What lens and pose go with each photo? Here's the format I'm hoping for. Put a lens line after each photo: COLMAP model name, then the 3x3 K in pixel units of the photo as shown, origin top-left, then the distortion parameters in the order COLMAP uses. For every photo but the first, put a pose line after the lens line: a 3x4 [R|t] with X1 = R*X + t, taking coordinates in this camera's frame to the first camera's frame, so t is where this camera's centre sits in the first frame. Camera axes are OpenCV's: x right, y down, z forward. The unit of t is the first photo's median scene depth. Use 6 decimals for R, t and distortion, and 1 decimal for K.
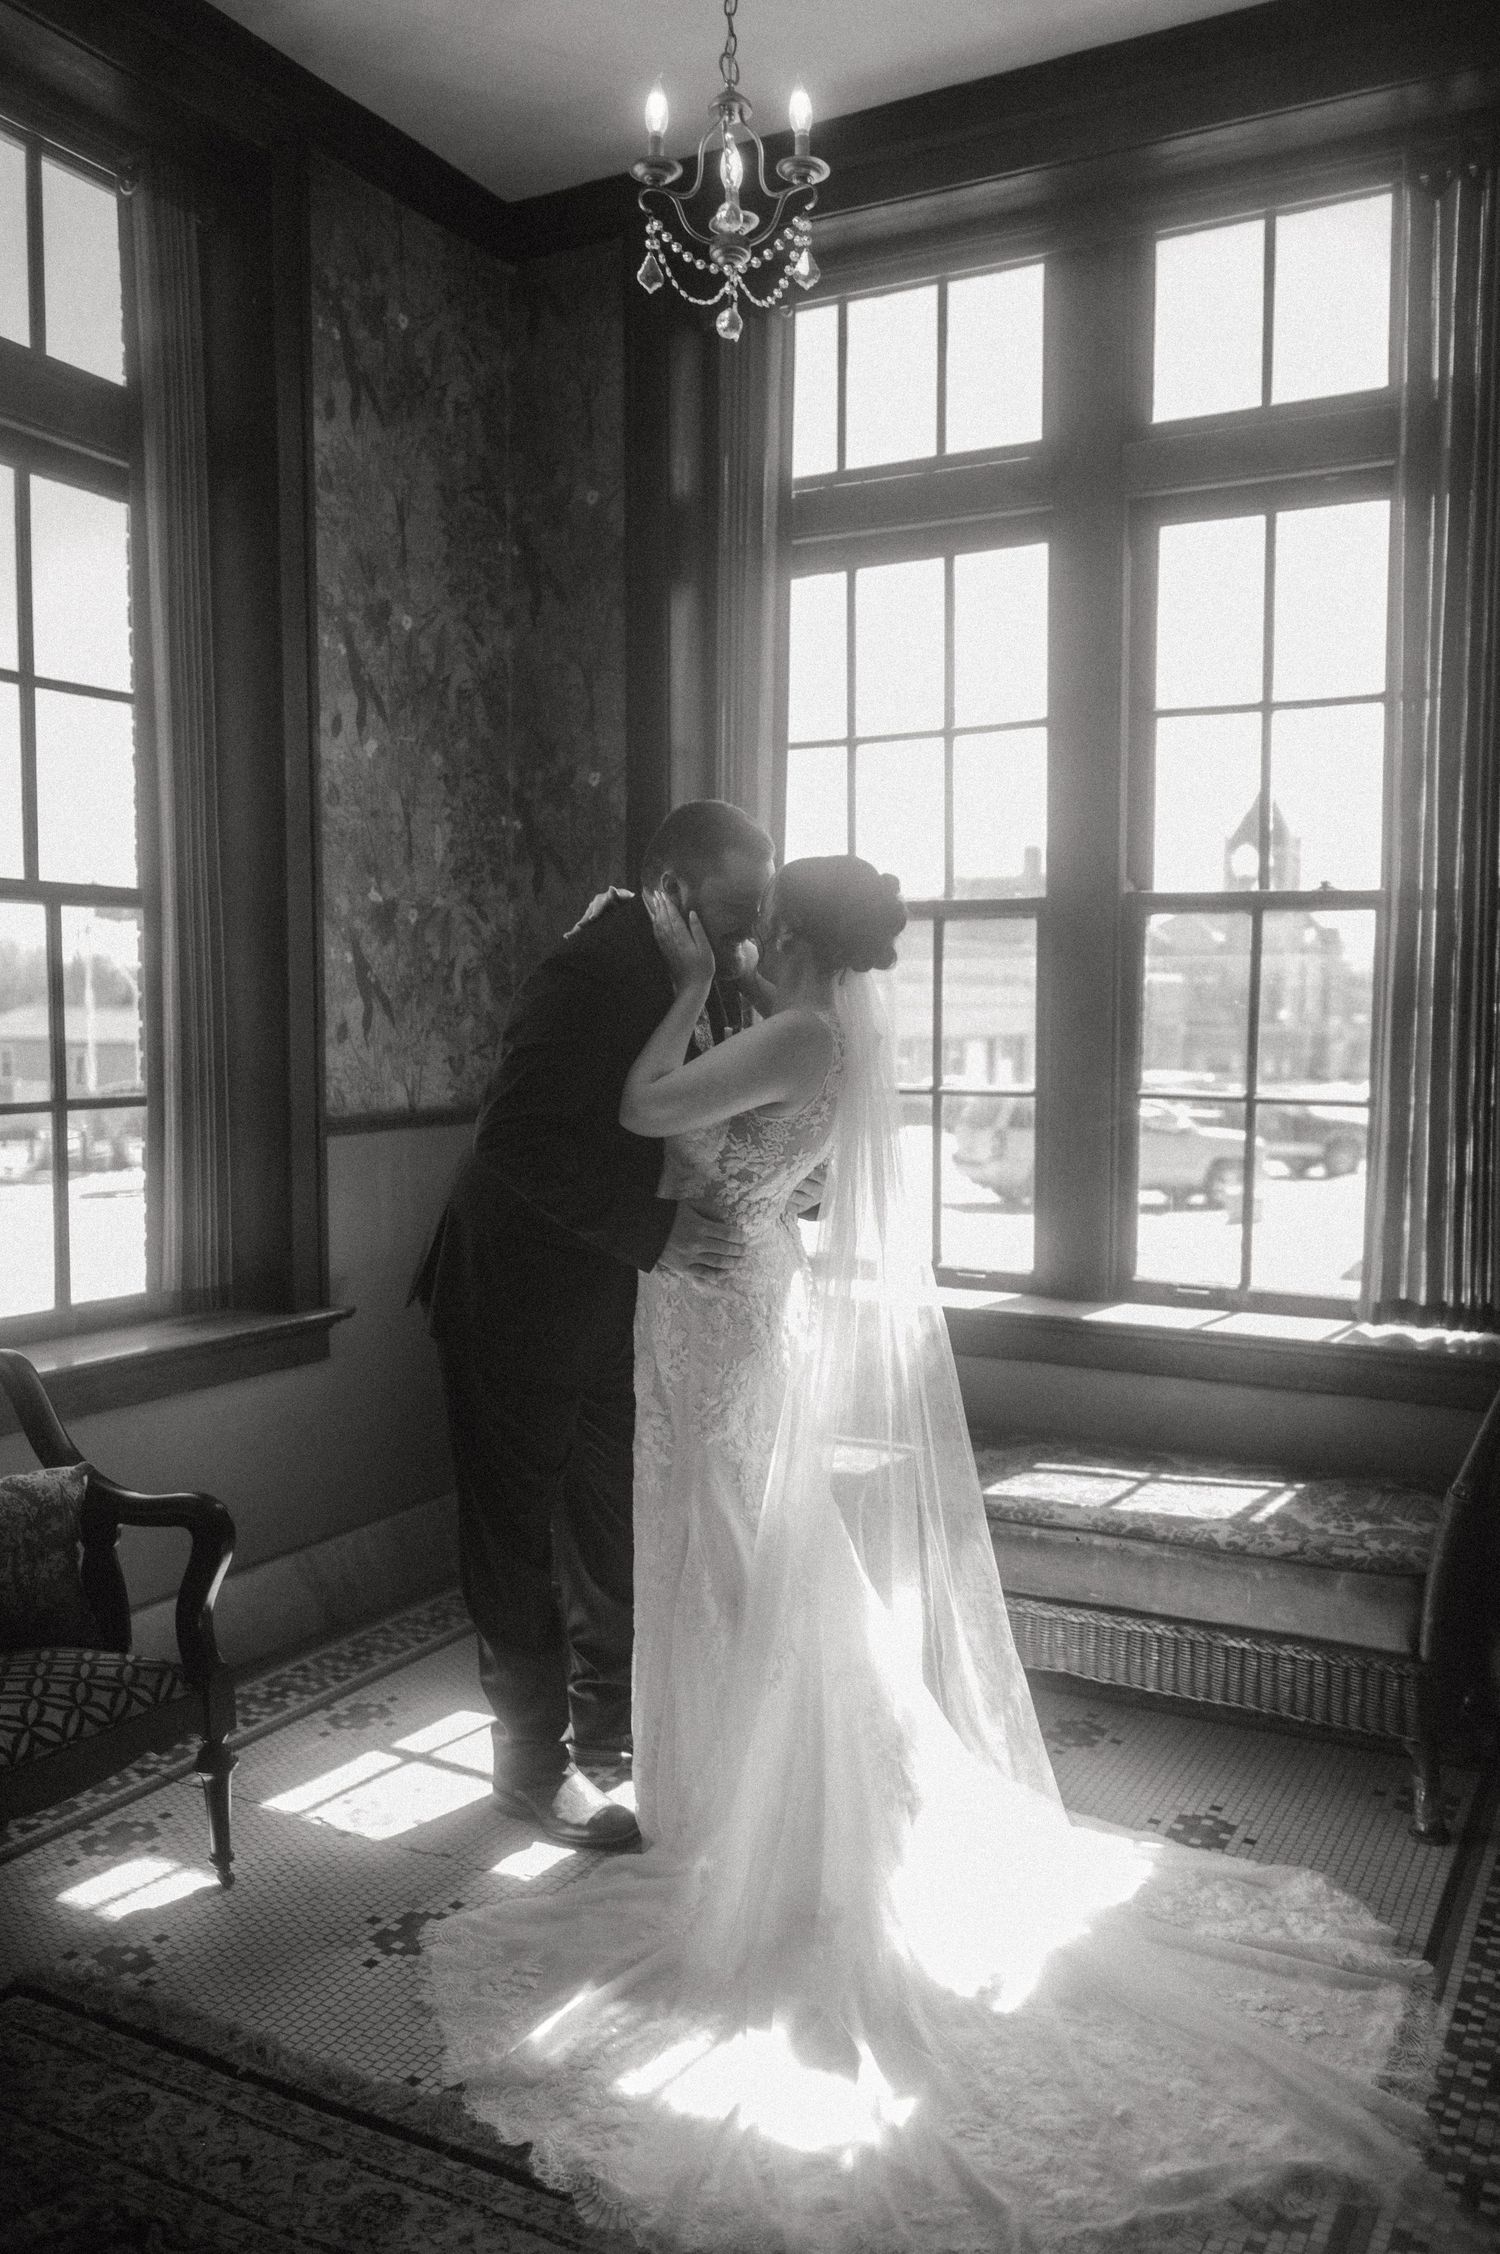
lens RADIAL K [[1790.8, 0, 758.6], [0, 1790.8, 1141.5], [0, 0, 1]] dist [0.003064, -0.004249]
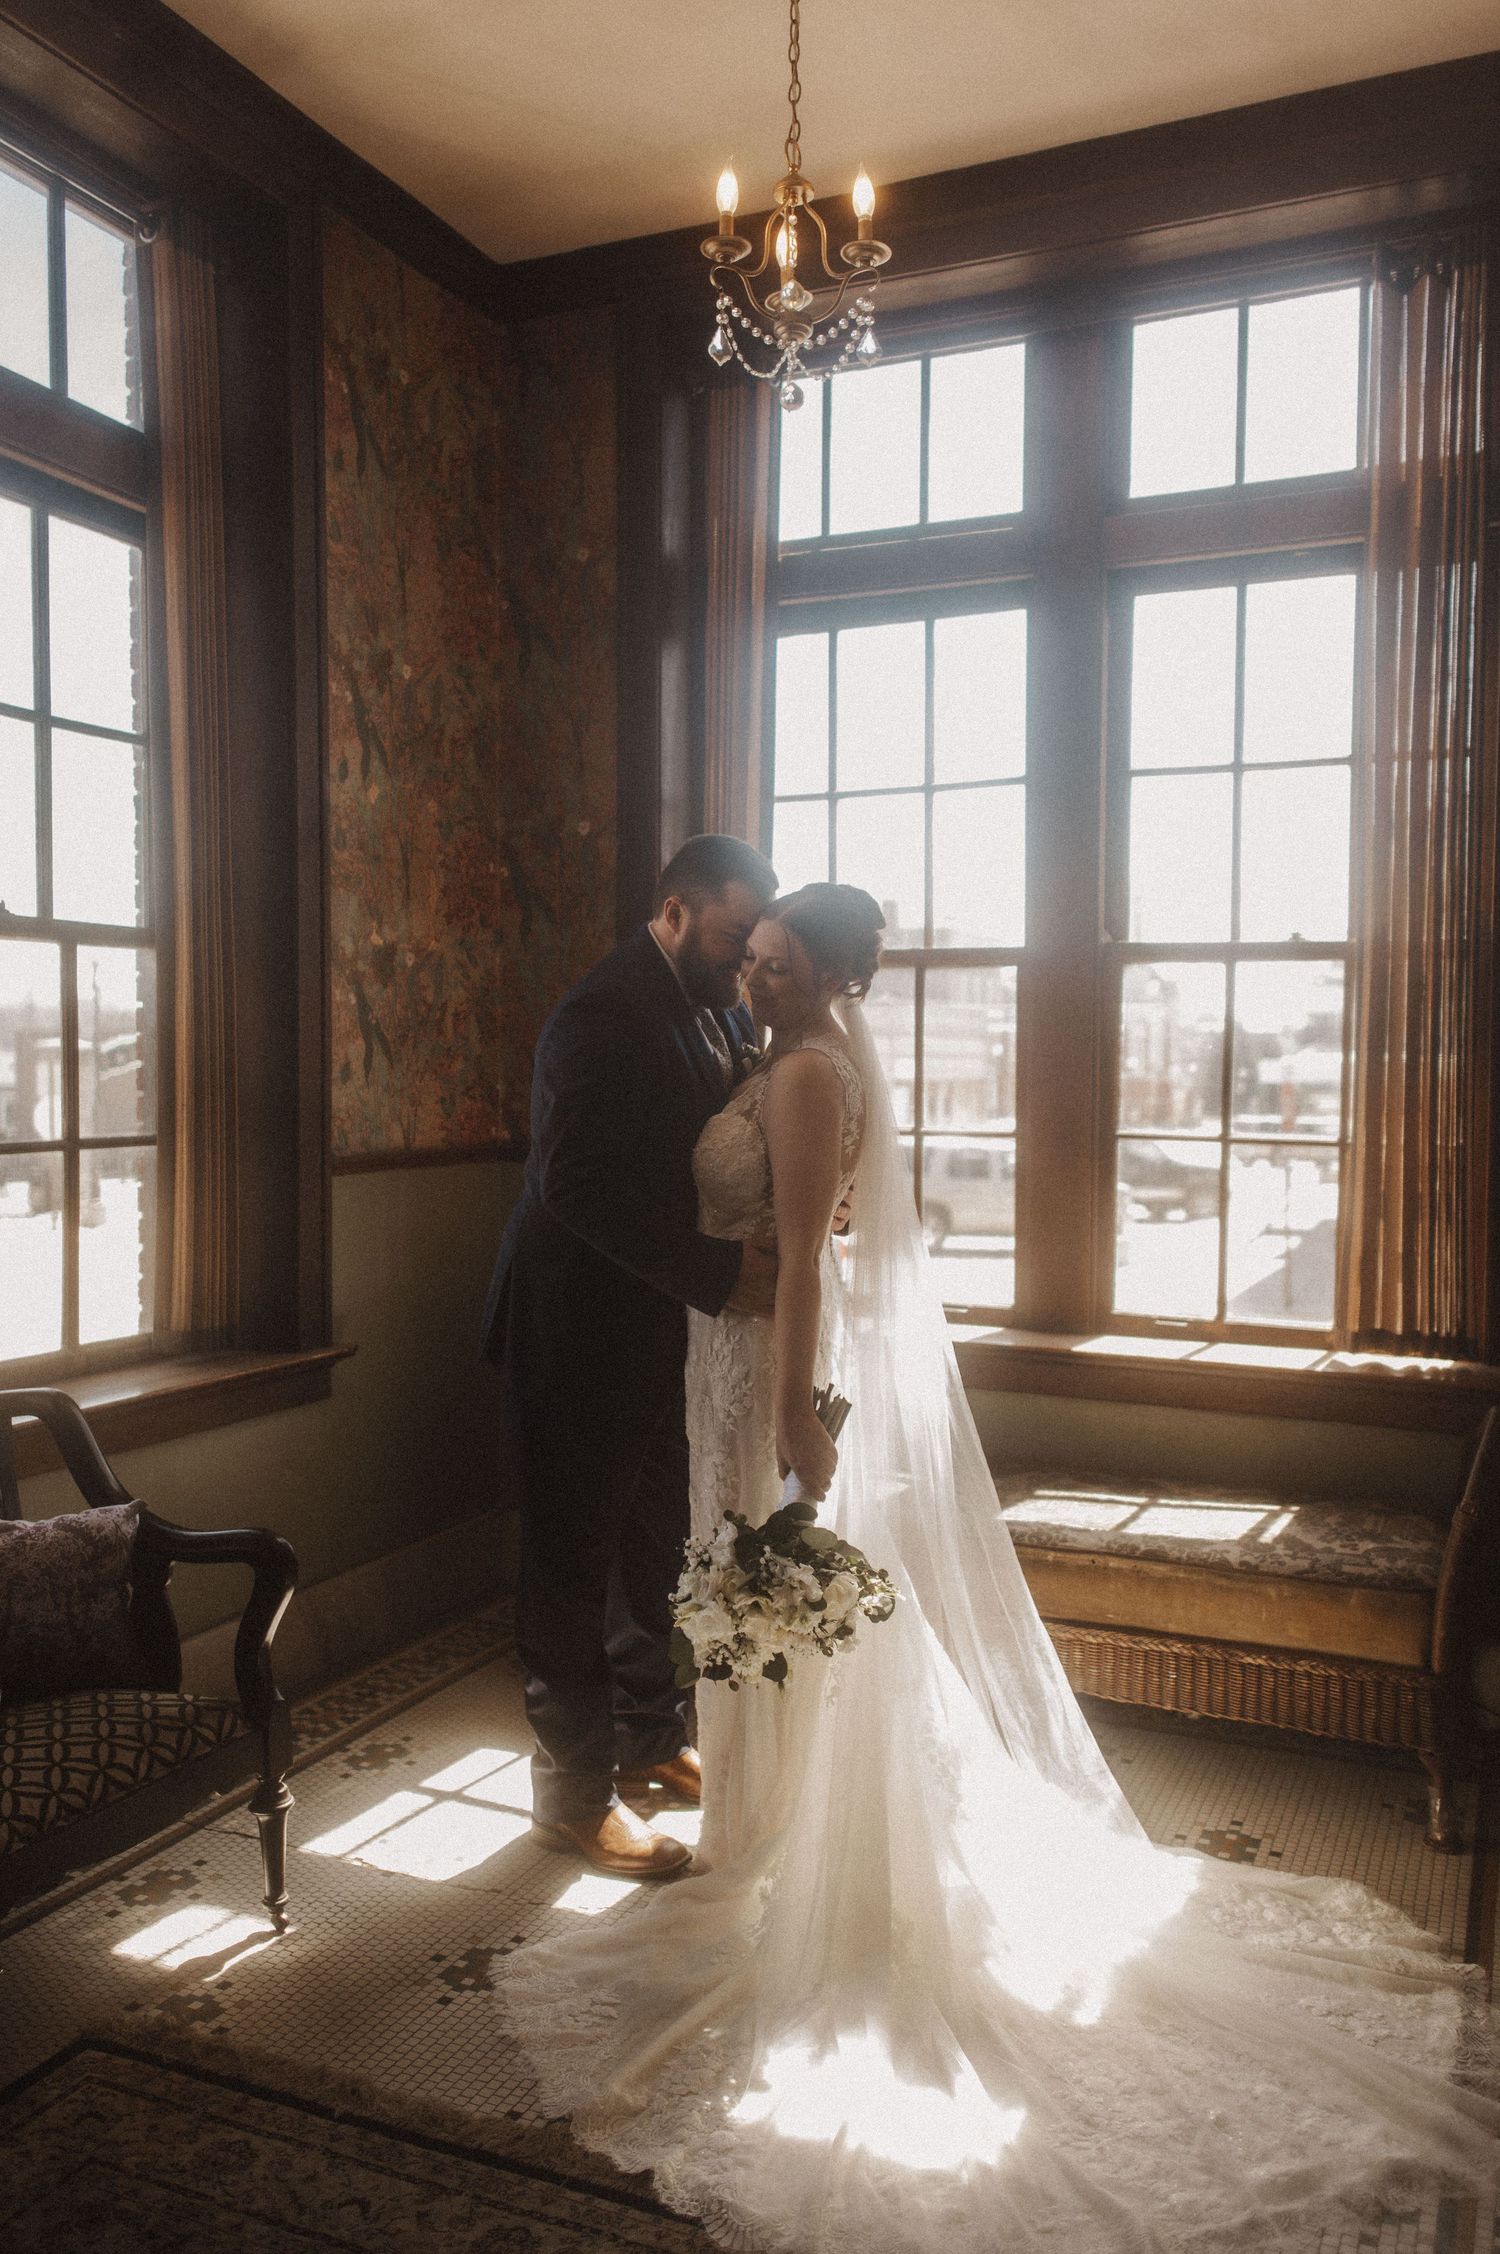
lens RADIAL K [[1771.1, 0, 758.5], [0, 1771.1, 1125.7], [0, 0, 1]] dist [0.065214, -0.044880]
pose [[0.996930, 0.001064, 0.078296, -0.086526], [0.001705, 0.999376, -0.035293, 0.005176], [-0.078285, 0.035319, 0.996305, -0.019752]]
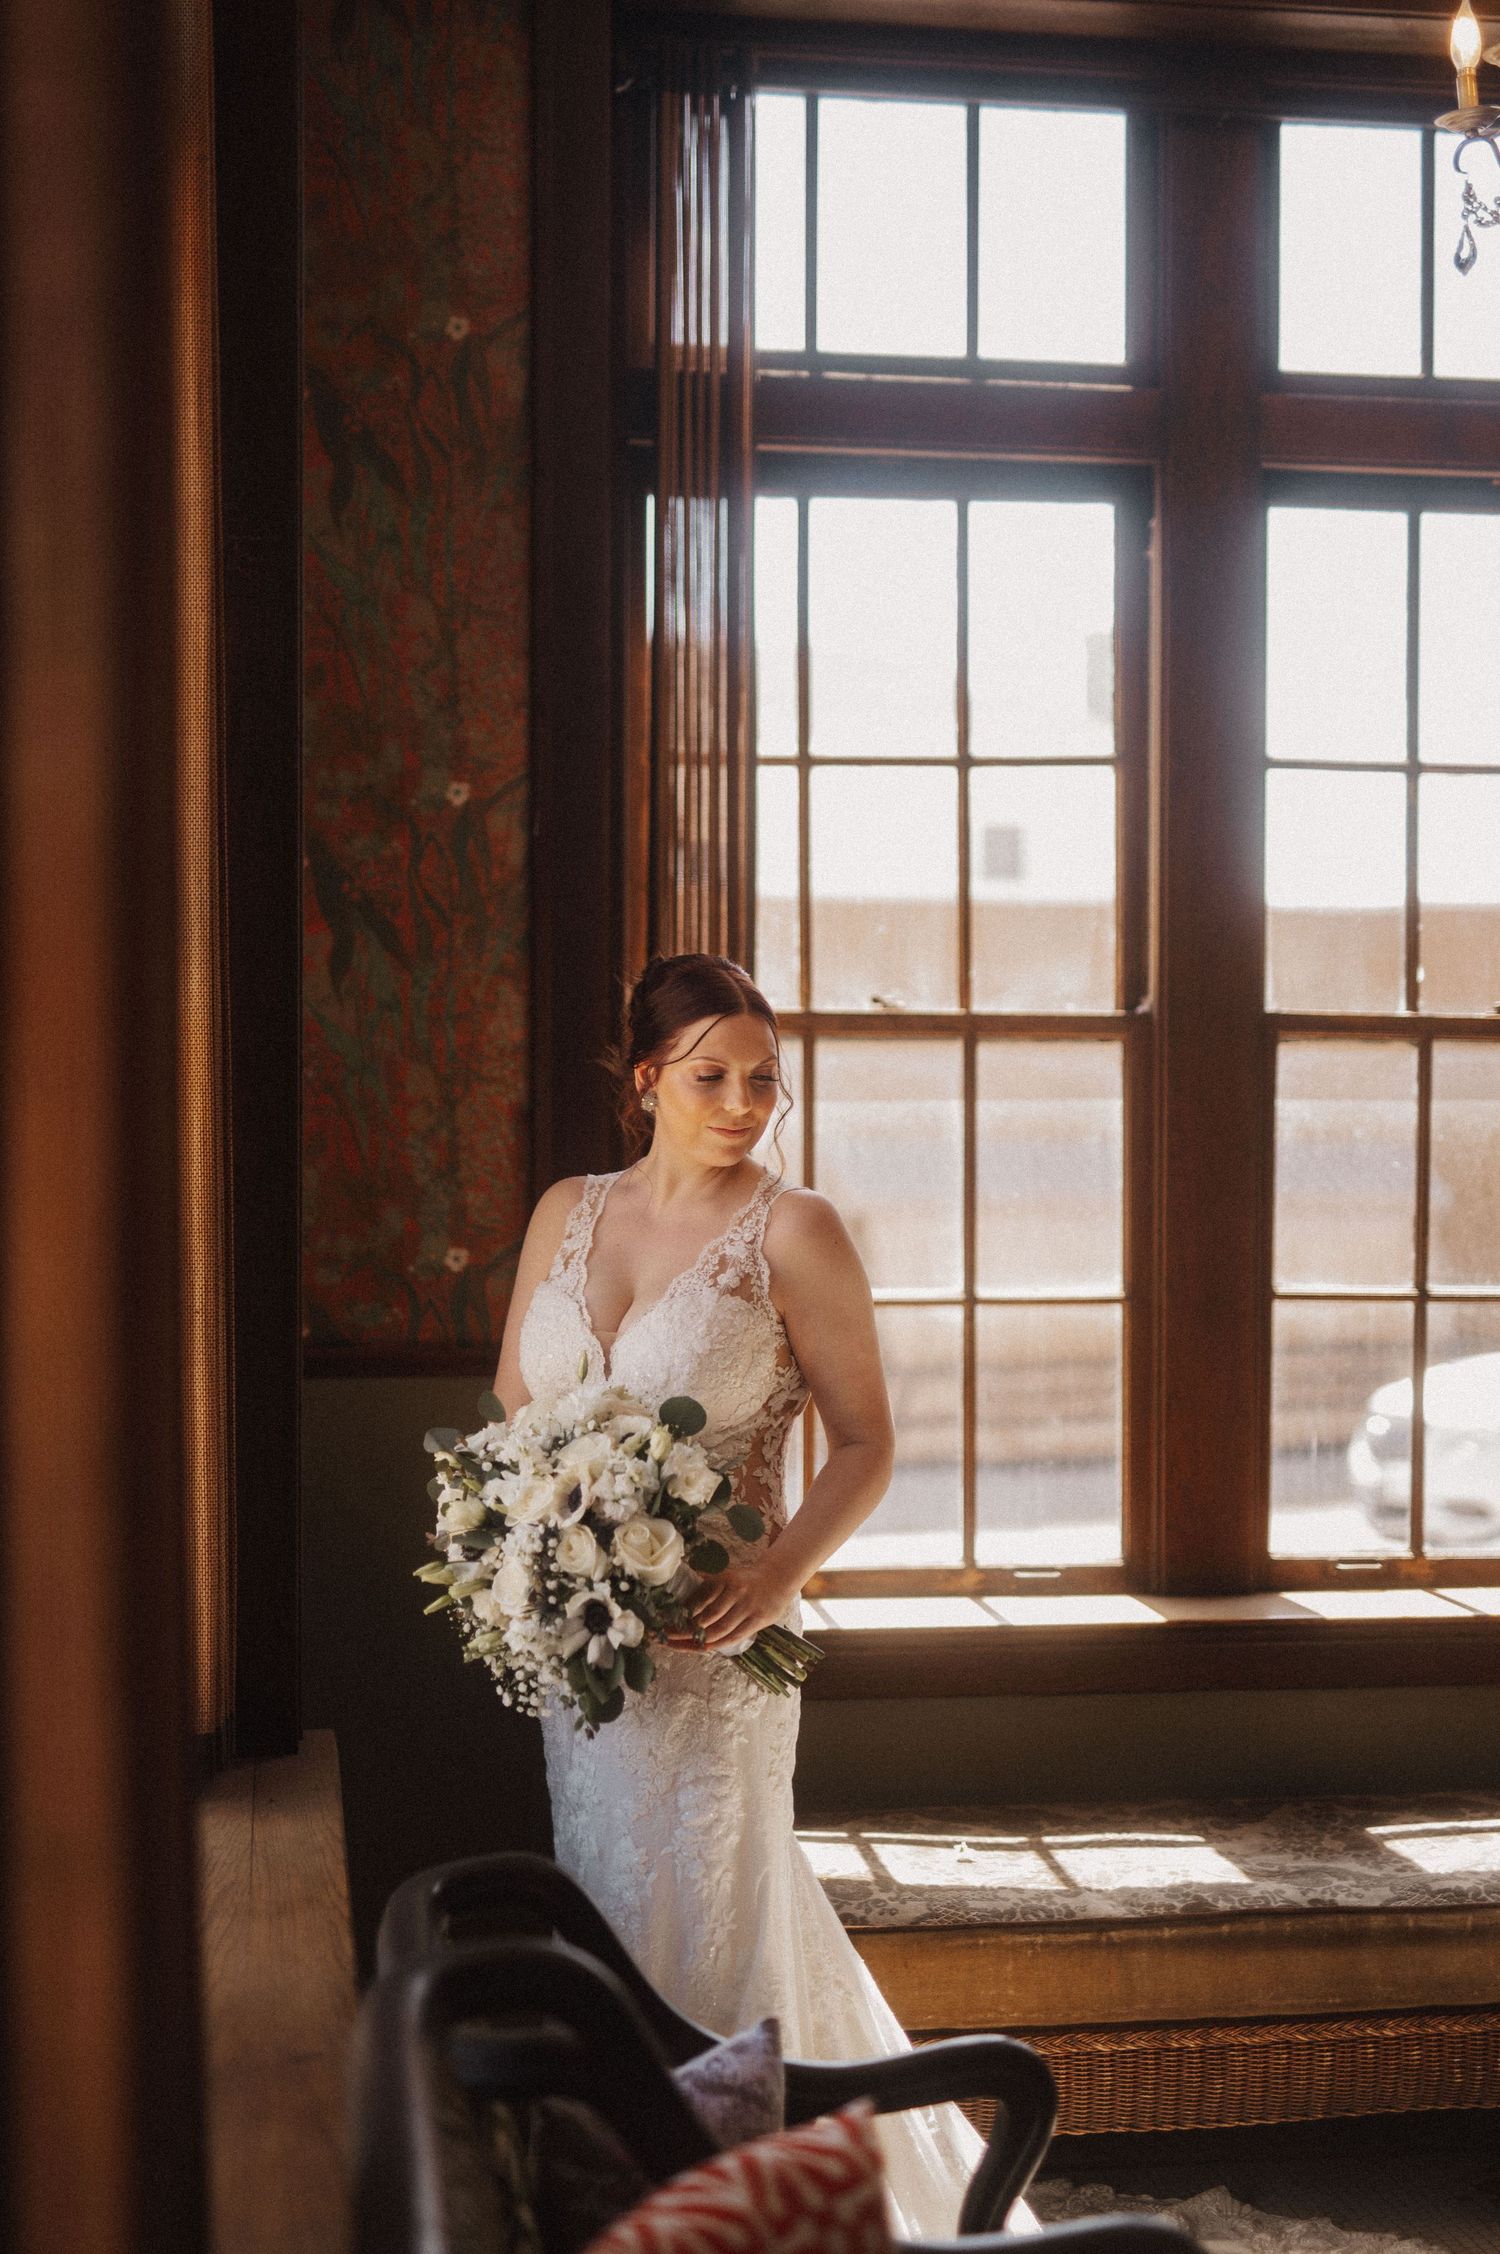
lens RADIAL K [[3092.3, 0, 750.0], [0, 3092.3, 1127.0], [0, 0, 1]] dist [0.003060, 0.093119]
pose [[0.799597, -0.004103, 0.600523, -0.765954], [0.043094, 0.997791, -0.050561, -0.044041], [-0.598989, 0.066307, 0.798007, 0.159872]]
